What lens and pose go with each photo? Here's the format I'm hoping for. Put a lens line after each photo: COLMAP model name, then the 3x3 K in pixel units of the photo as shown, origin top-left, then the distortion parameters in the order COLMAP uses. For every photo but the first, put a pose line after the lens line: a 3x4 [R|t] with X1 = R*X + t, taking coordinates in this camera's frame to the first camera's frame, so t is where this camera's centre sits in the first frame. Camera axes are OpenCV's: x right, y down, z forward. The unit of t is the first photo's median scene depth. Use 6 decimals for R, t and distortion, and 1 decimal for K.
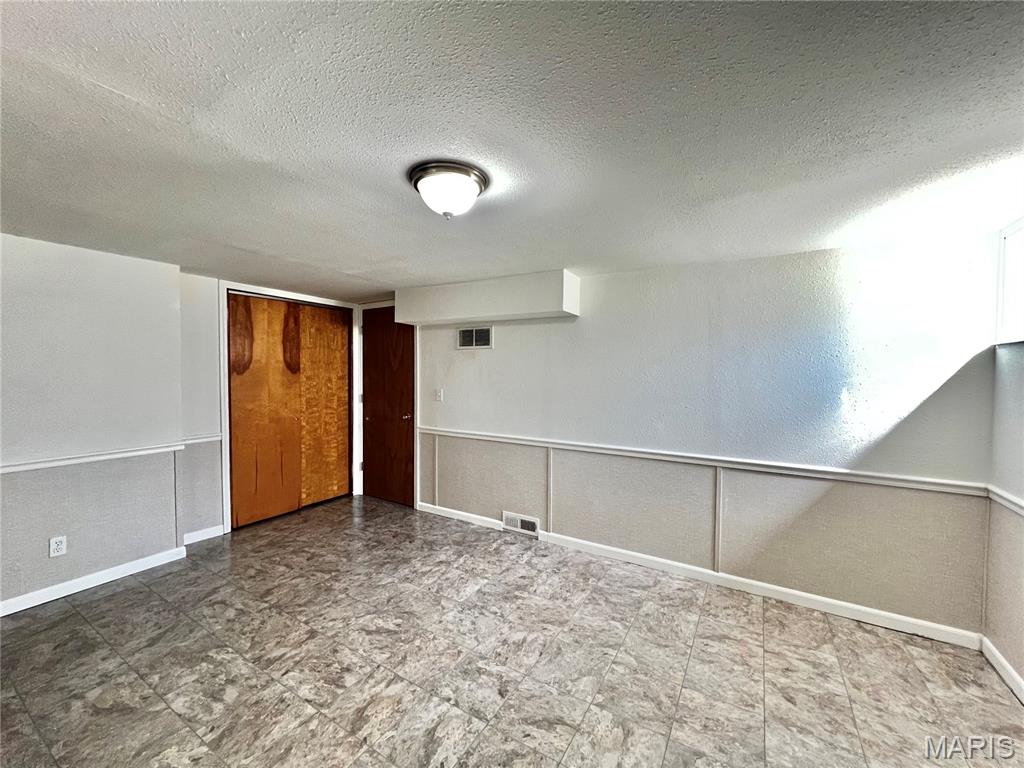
lens RADIAL K [[409.8, 0, 512.5], [0, 409.8, 384.3], [0, 0, 1]] dist [-0.004532, -0.000026]
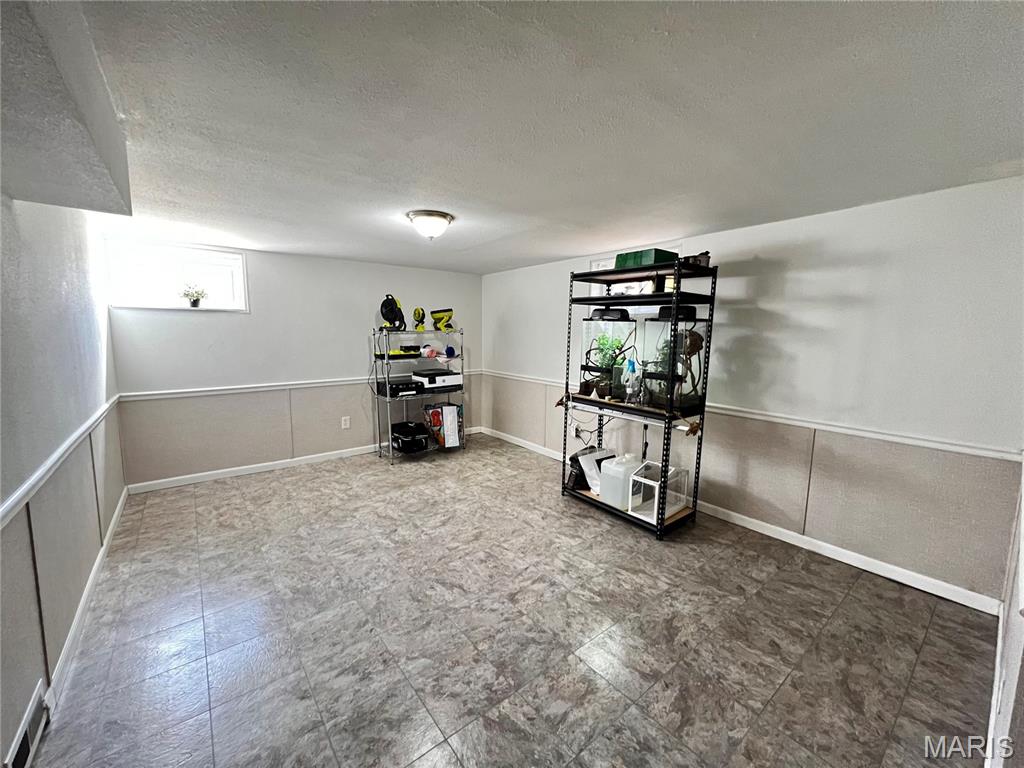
lens RADIAL K [[409.8, 0, 511.4], [0, 409.8, 380.9], [0, 0, 1]] dist [-0.004532, -0.000026]
pose [[-0.938531, -0.060245, 0.339896, -0.844723], [-0.010784, 0.989289, 0.145569, -0.056823], [-0.345025, 0.132956, -0.929129, 1.972842]]
